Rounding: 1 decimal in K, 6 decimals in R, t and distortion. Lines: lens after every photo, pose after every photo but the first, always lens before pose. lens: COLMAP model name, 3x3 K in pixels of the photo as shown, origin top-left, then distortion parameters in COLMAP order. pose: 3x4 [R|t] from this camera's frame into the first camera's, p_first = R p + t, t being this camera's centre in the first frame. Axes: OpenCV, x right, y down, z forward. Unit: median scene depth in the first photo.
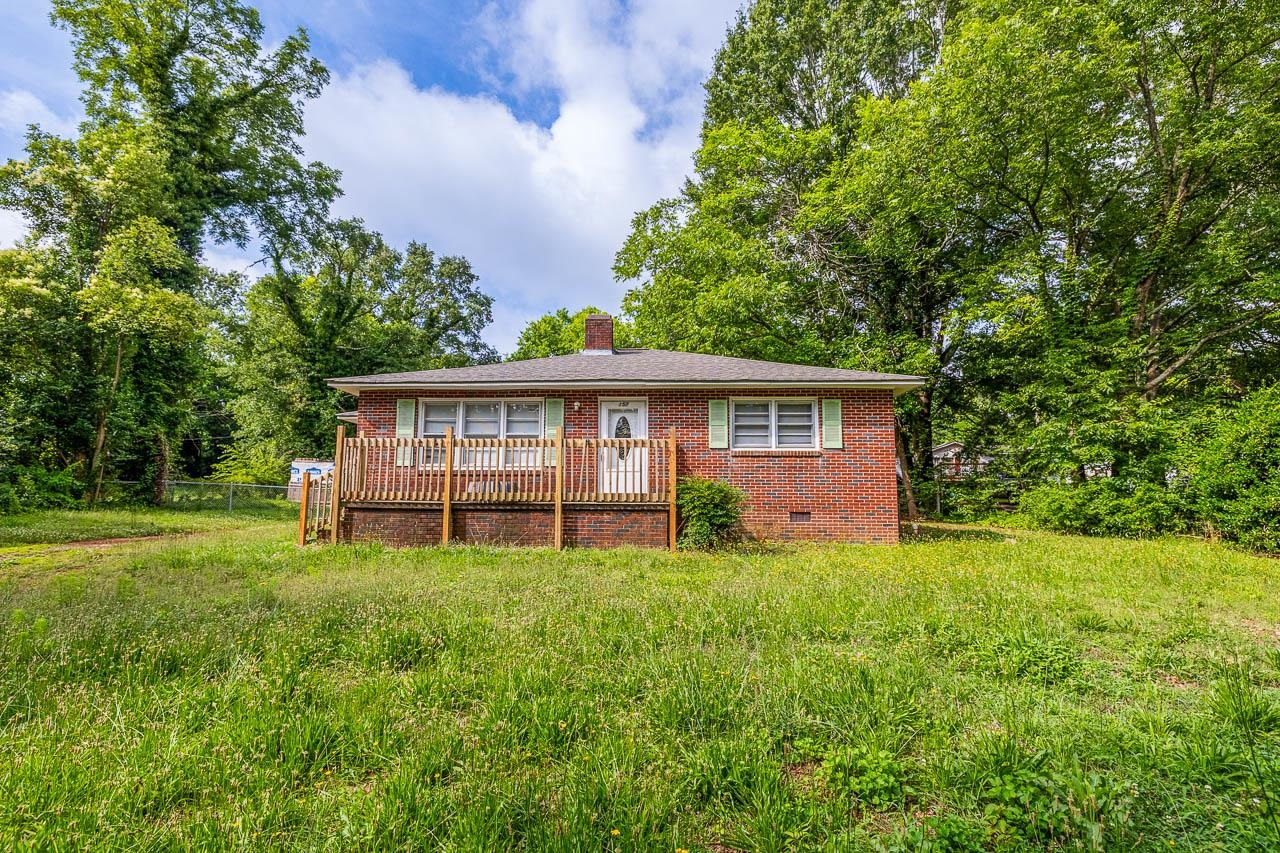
lens RADIAL K [[589.1, 0, 640.0], [0, 589.1, 426.5], [0, 0, 1]] dist [-0.001636, -0.000032]
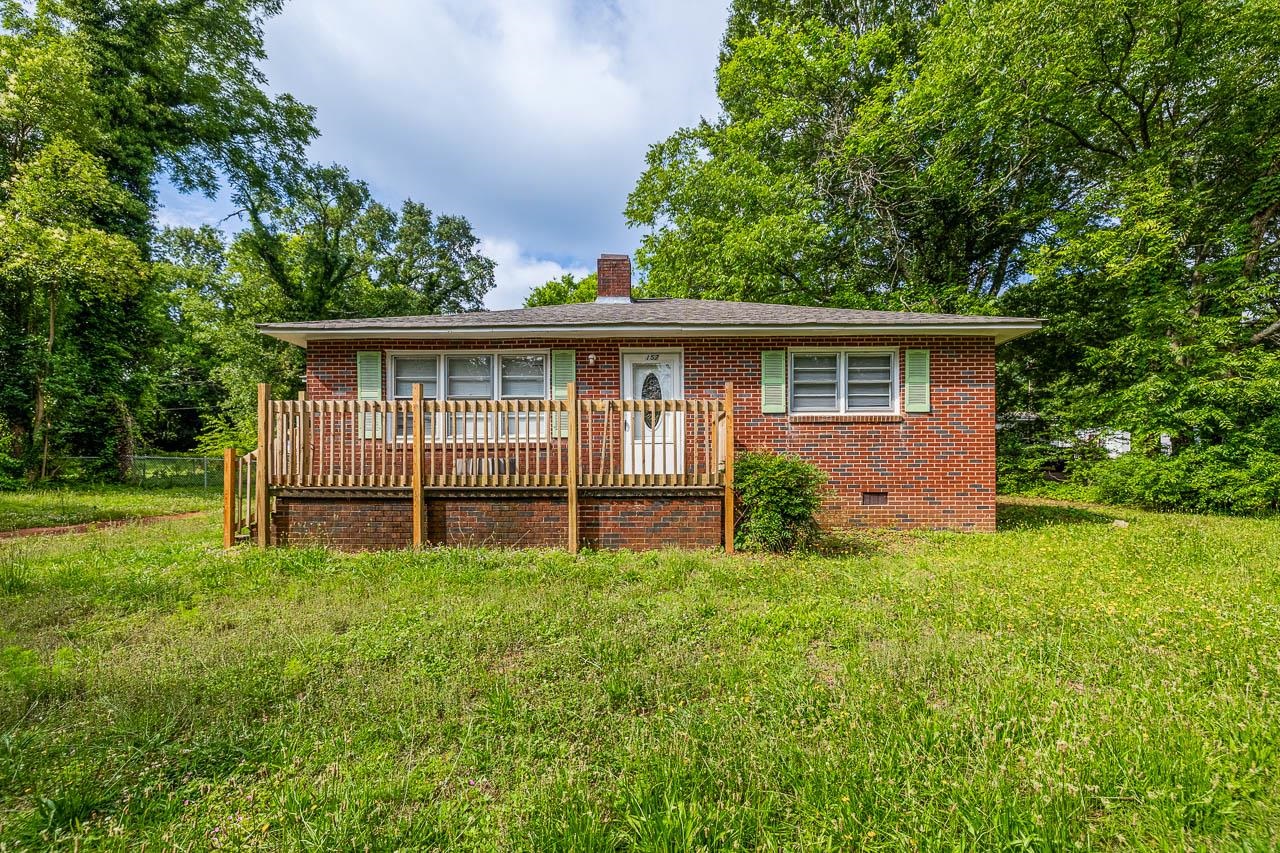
lens RADIAL K [[546.7, 0, 655.3], [0, 546.7, 456.3], [0, 0, 1]] dist [0.000580, -0.000621]
pose [[0.999695, -0.008175, 0.023283, -0.027385], [0.005641, 0.994251, 0.106928, 0.009994], [-0.024024, -0.106764, 0.993994, 0.175942]]
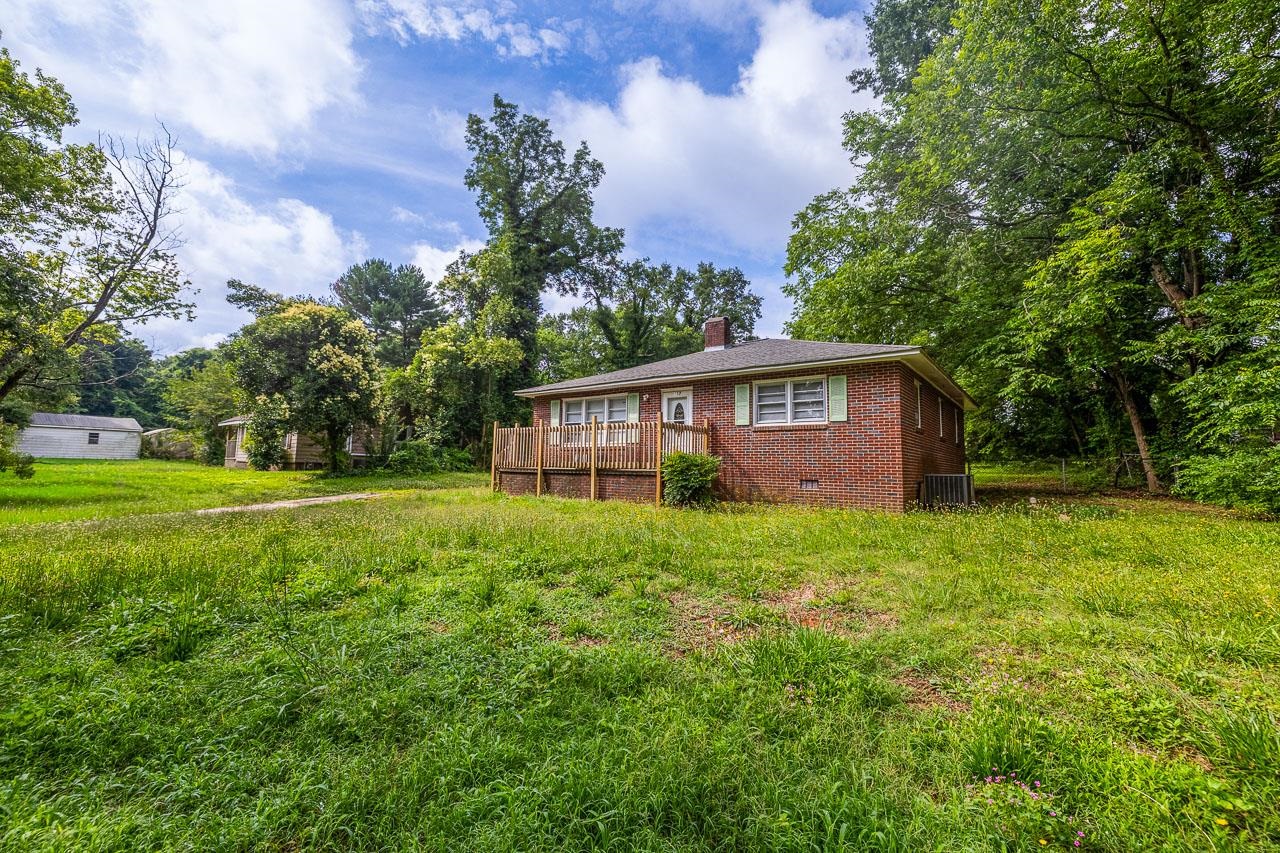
lens RADIAL K [[533.4, 0, 668.2], [0, 533.4, 400.8], [0, 0, 1]] dist [0.000252, 0.000021]
pose [[0.834633, -0.062797, -0.547215, 0.390392], [0.060946, 0.997908, -0.021561, 0.001156], [0.547424, -0.015356, 0.836714, 0.008023]]
